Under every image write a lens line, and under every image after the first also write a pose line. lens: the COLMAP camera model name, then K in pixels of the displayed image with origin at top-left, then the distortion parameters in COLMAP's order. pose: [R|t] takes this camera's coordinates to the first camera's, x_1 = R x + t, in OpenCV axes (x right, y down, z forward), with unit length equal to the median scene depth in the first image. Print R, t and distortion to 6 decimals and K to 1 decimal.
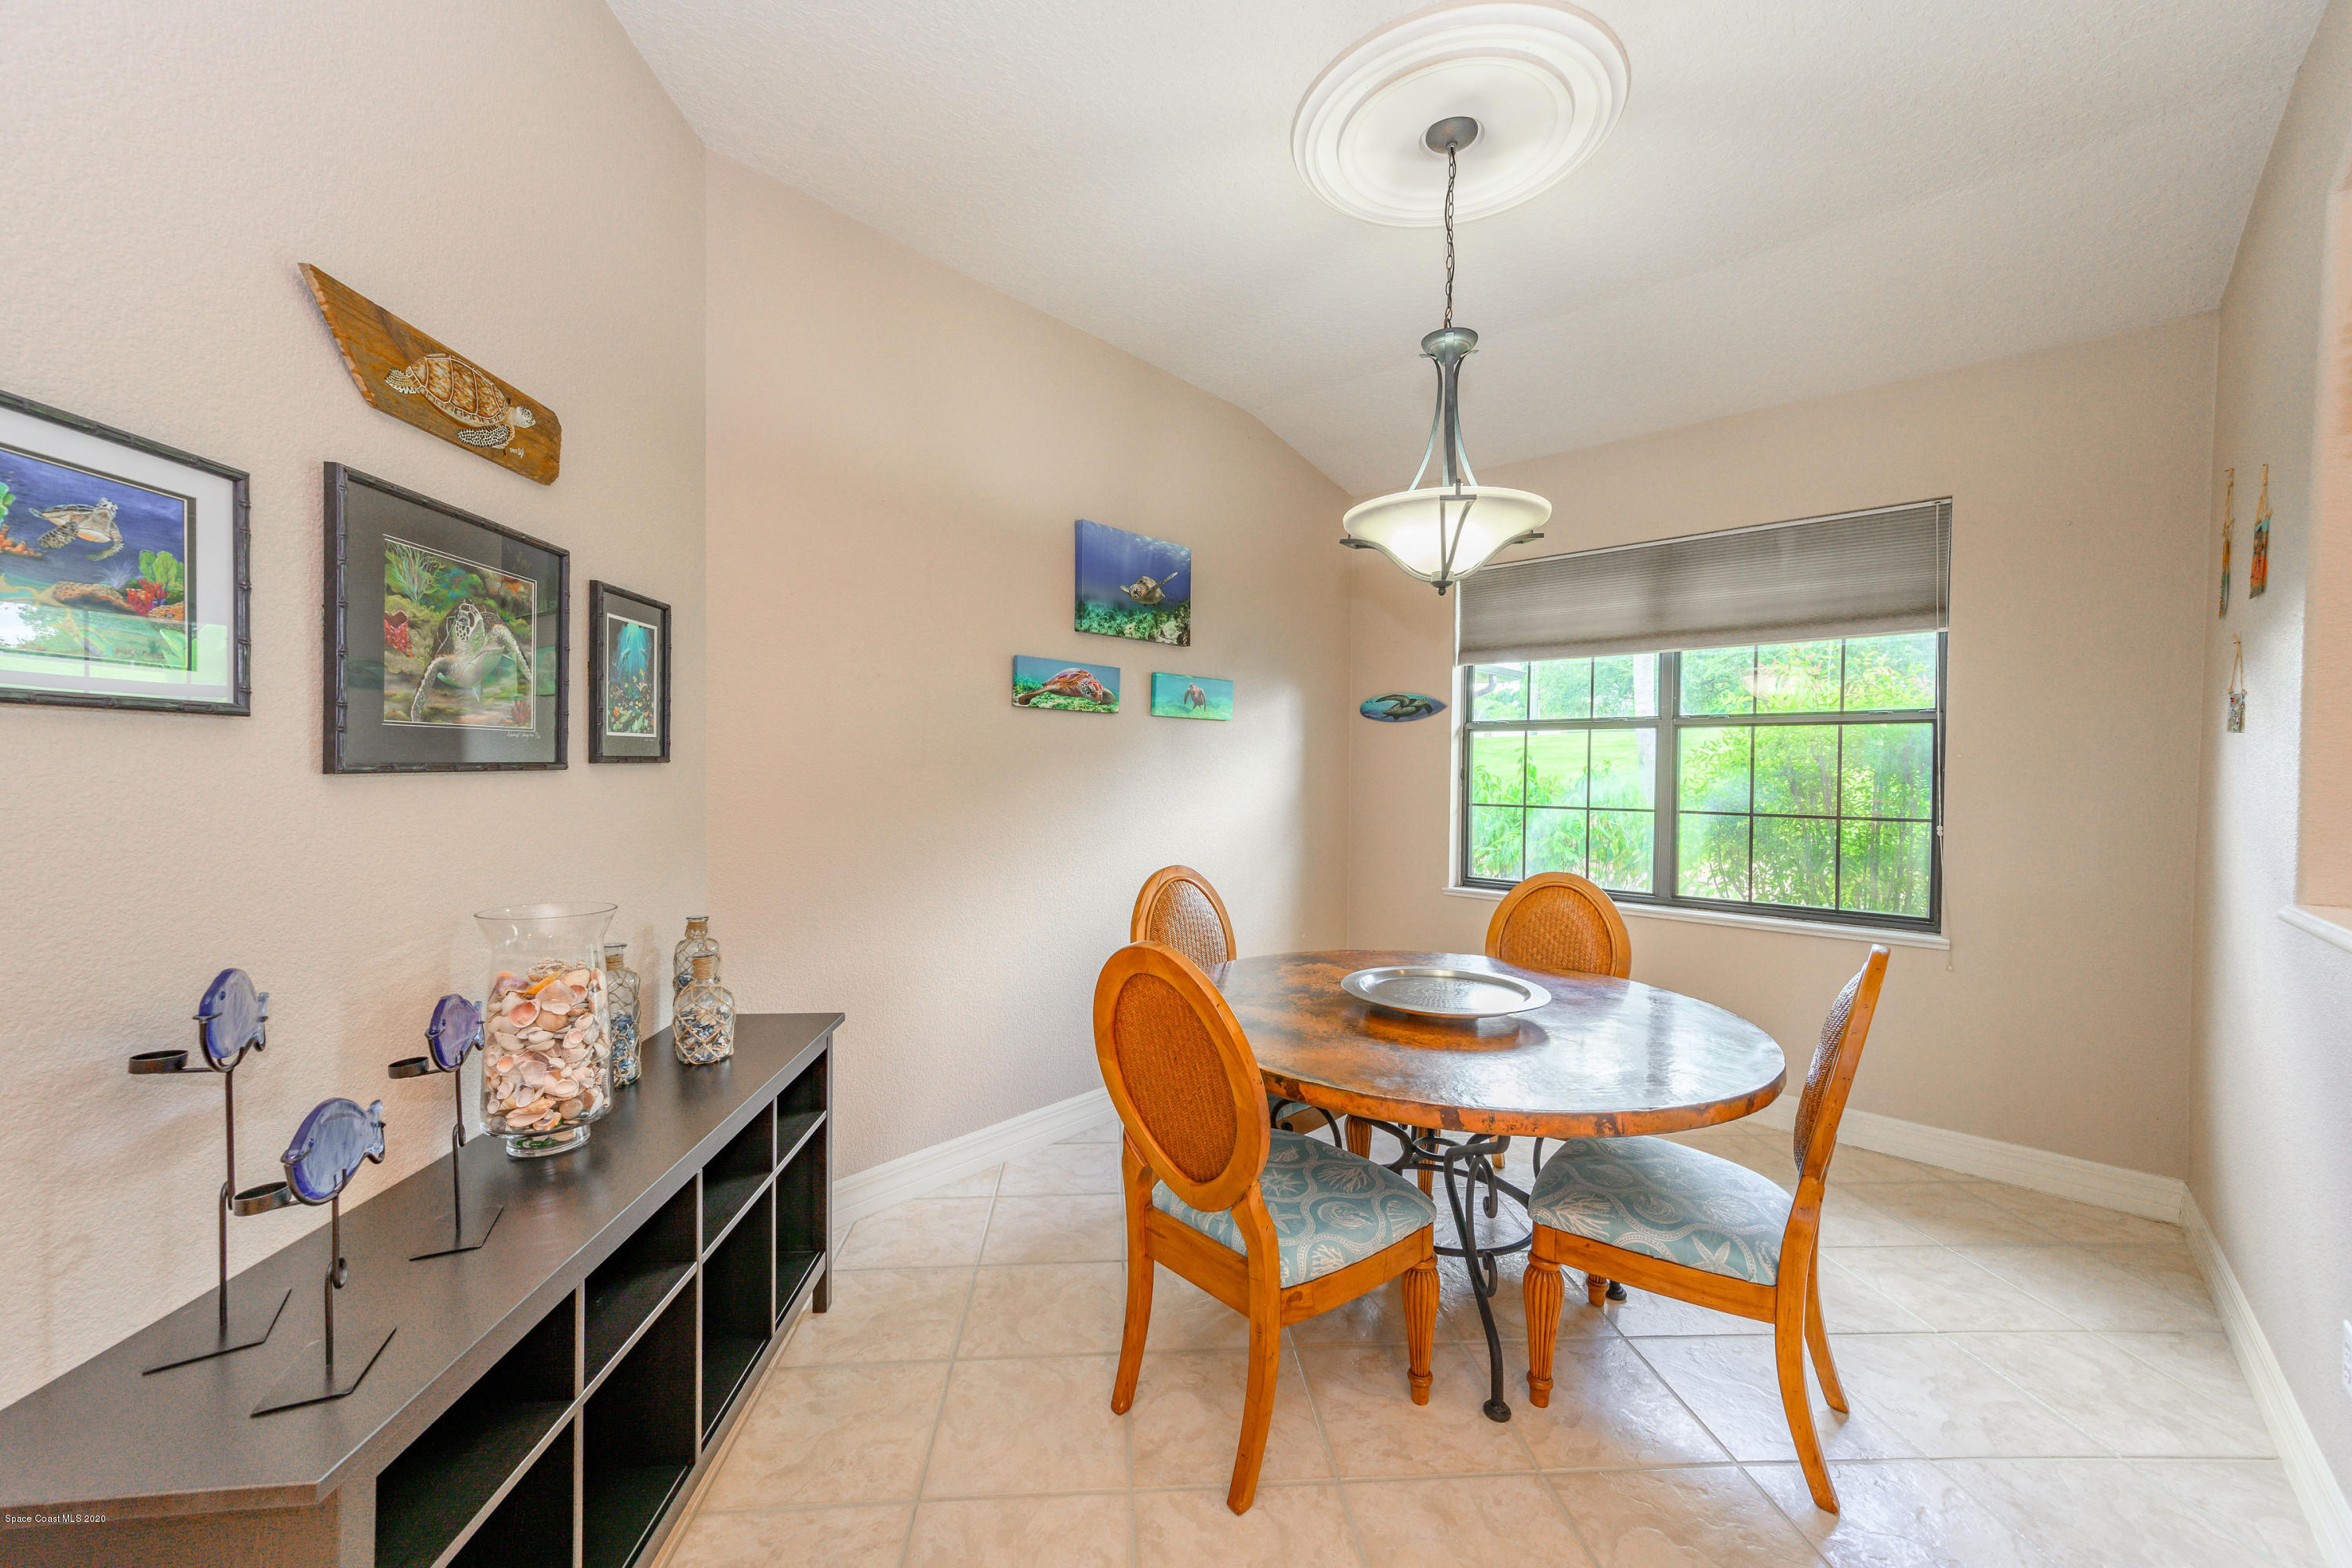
lens RADIAL K [[908.2, 0, 1176.0], [0, 908.2, 784.0], [0, 0, 1]] dist [0.002012, 0.005866]
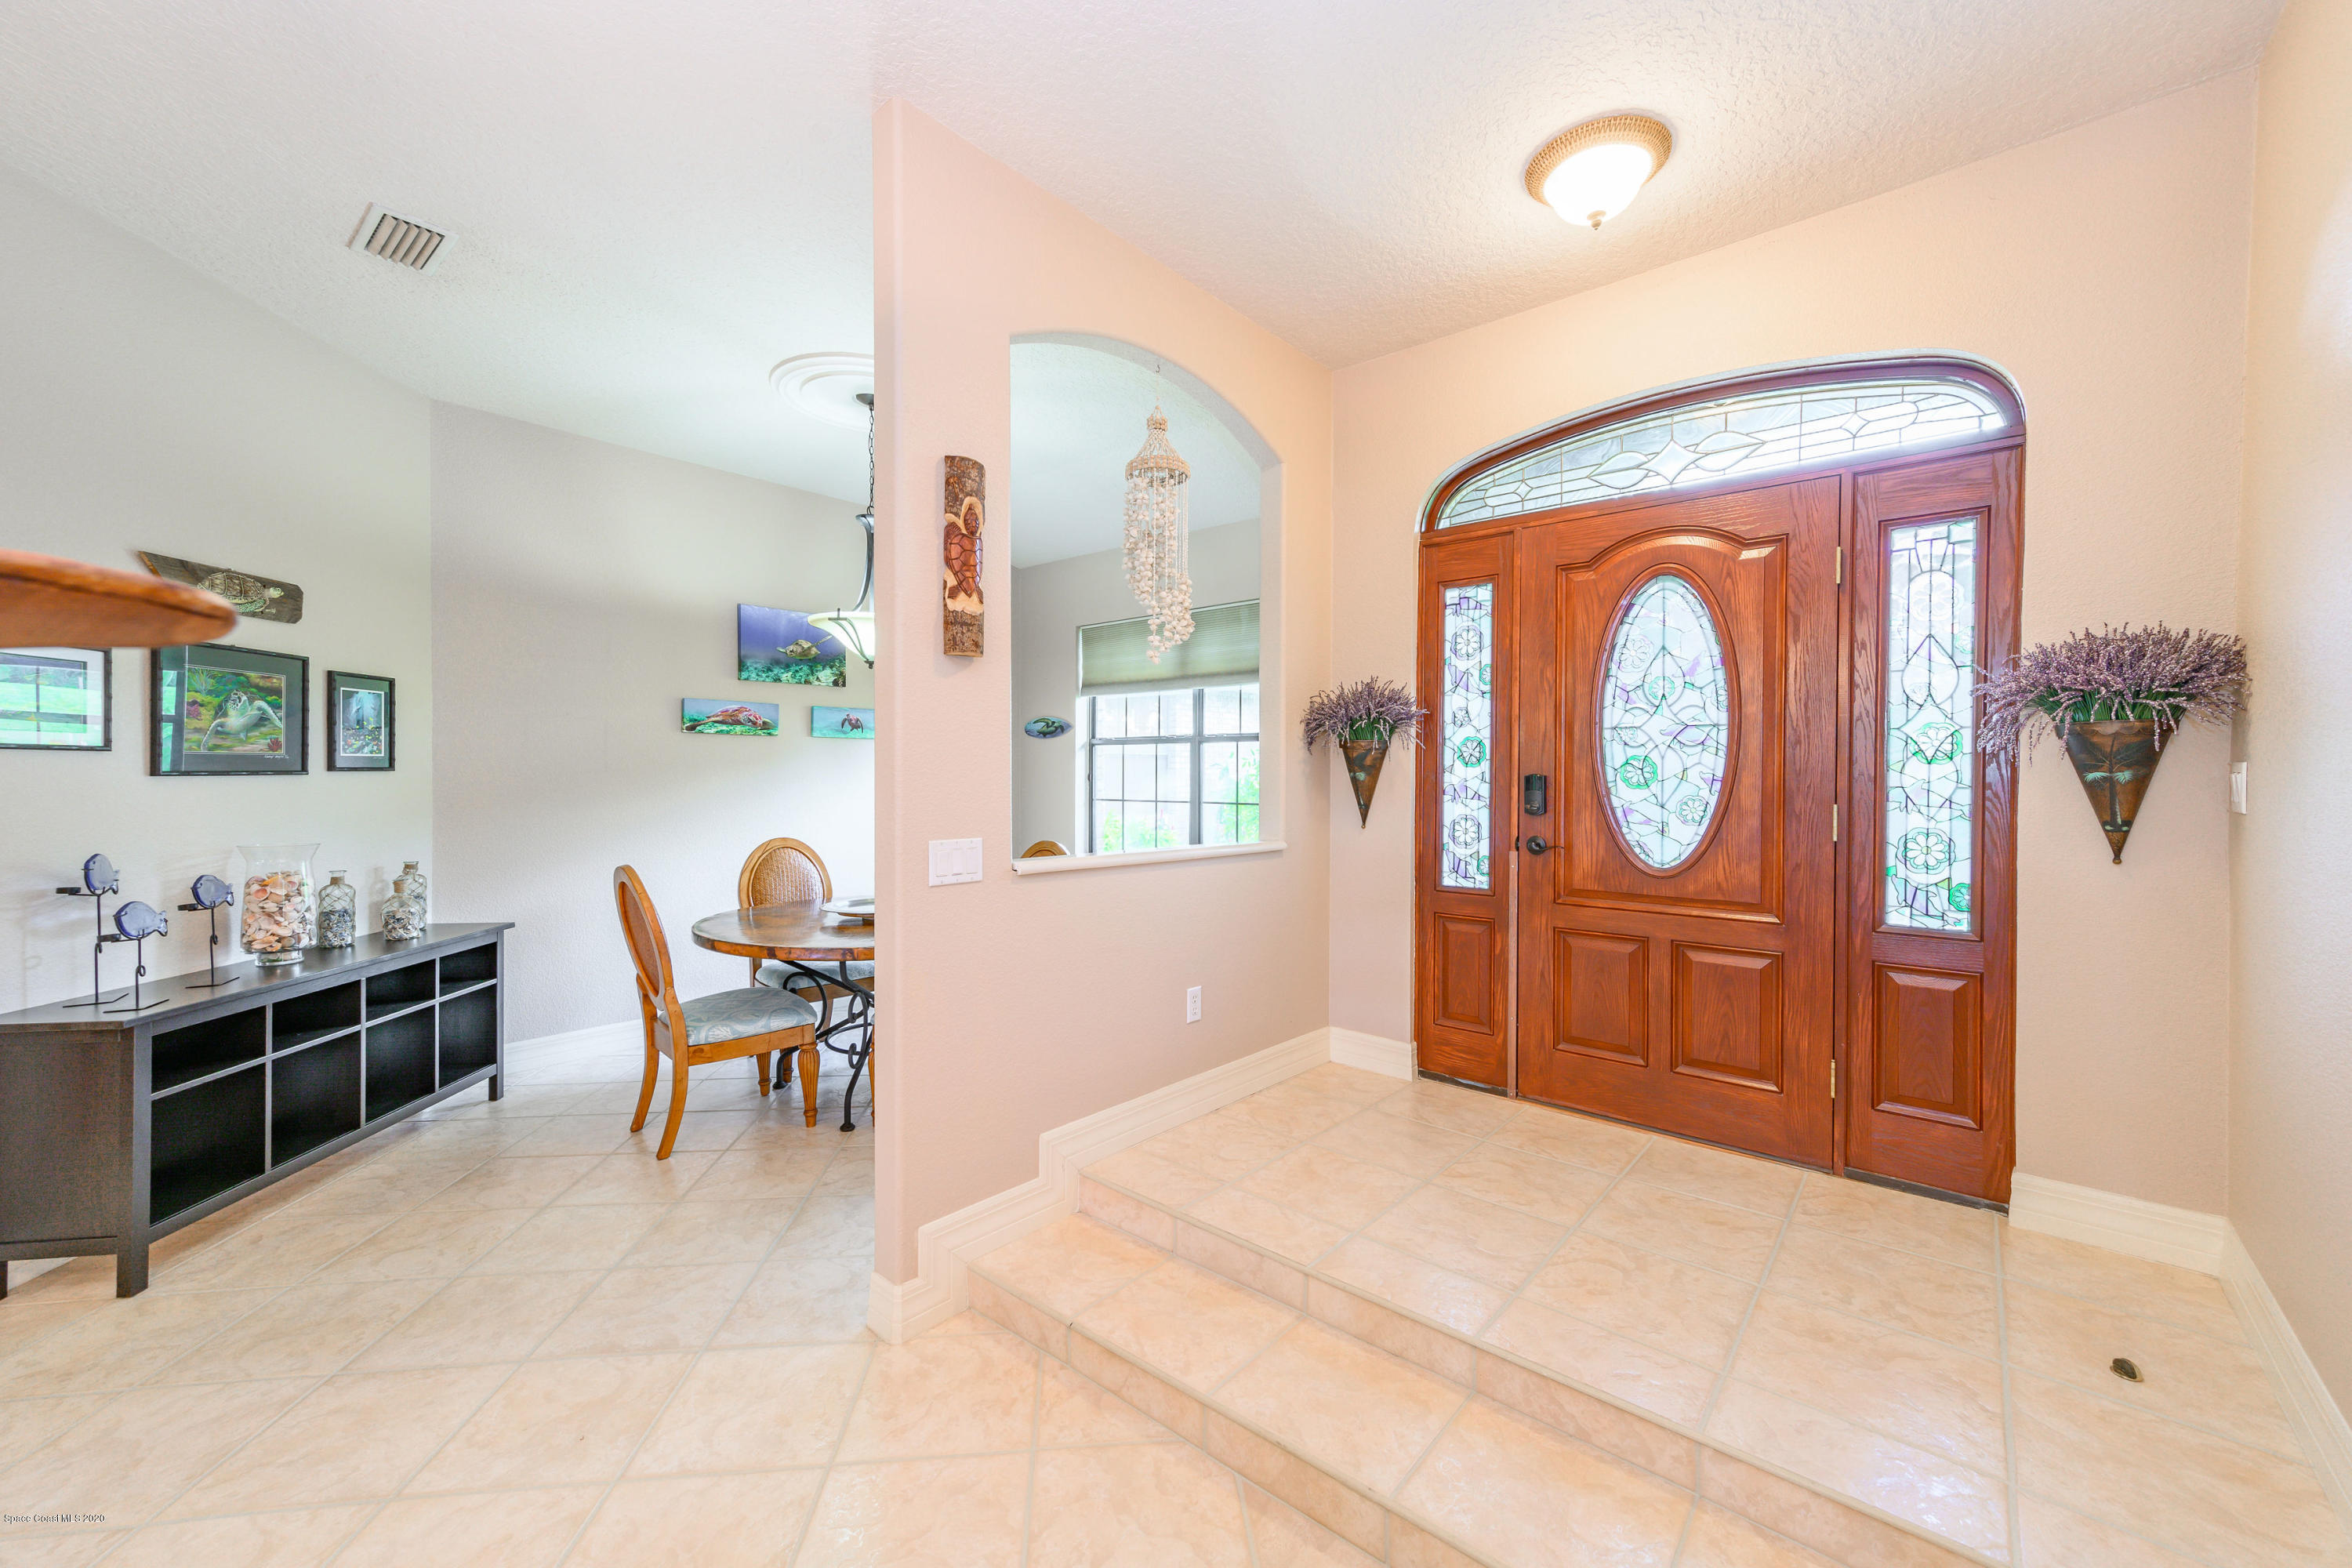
lens RADIAL K [[908.2, 0, 1176.0], [0, 908.2, 784.0], [0, 0, 1]] dist [0.002012, 0.005866]
pose [[0.999764, -0.005176, 0.021122, 0.936985], [0.005335, 0.999958, -0.007448, 0.023345], [-0.021083, 0.007559, 0.999749, -0.795101]]
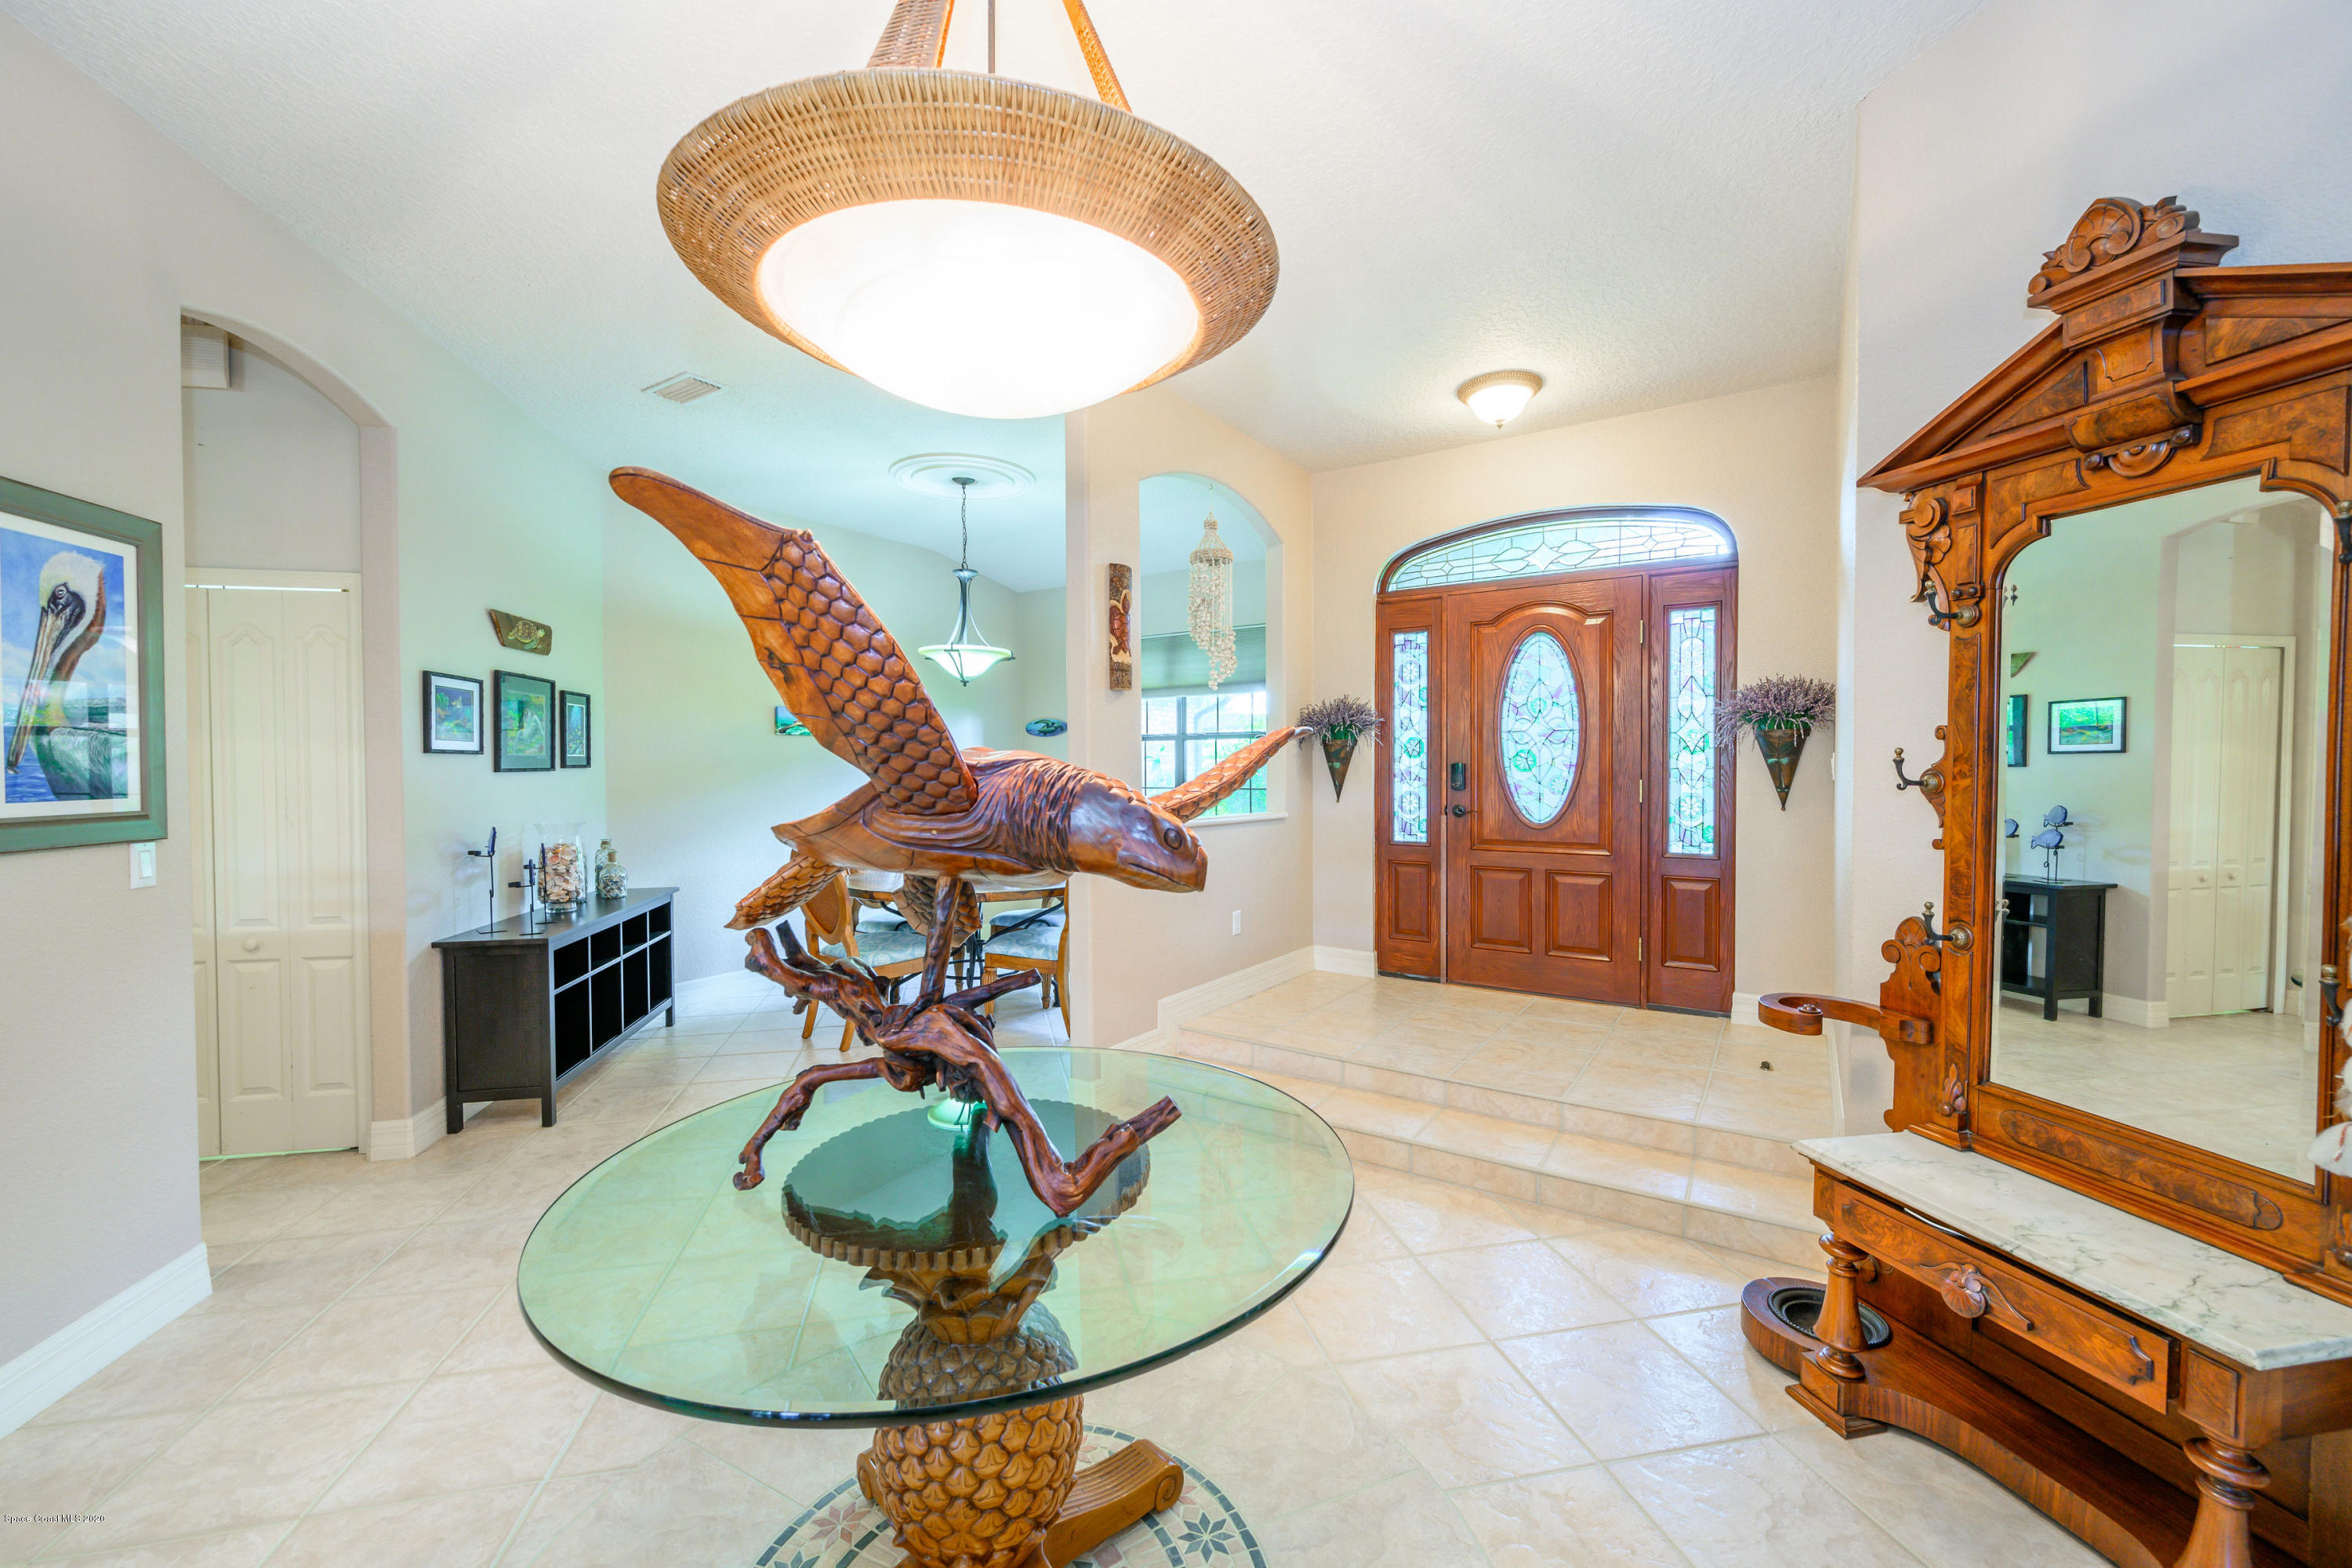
lens RADIAL K [[924.6, 0, 1171.4], [0, 924.6, 782.2], [0, 0, 1]] dist [0.001400, 0.000129]
pose [[0.989808, -0.016055, 0.141498, 0.532871], [0.016288, 0.999867, -0.000487, 0.036934], [-0.141471, 0.002787, 0.989938, -1.471688]]
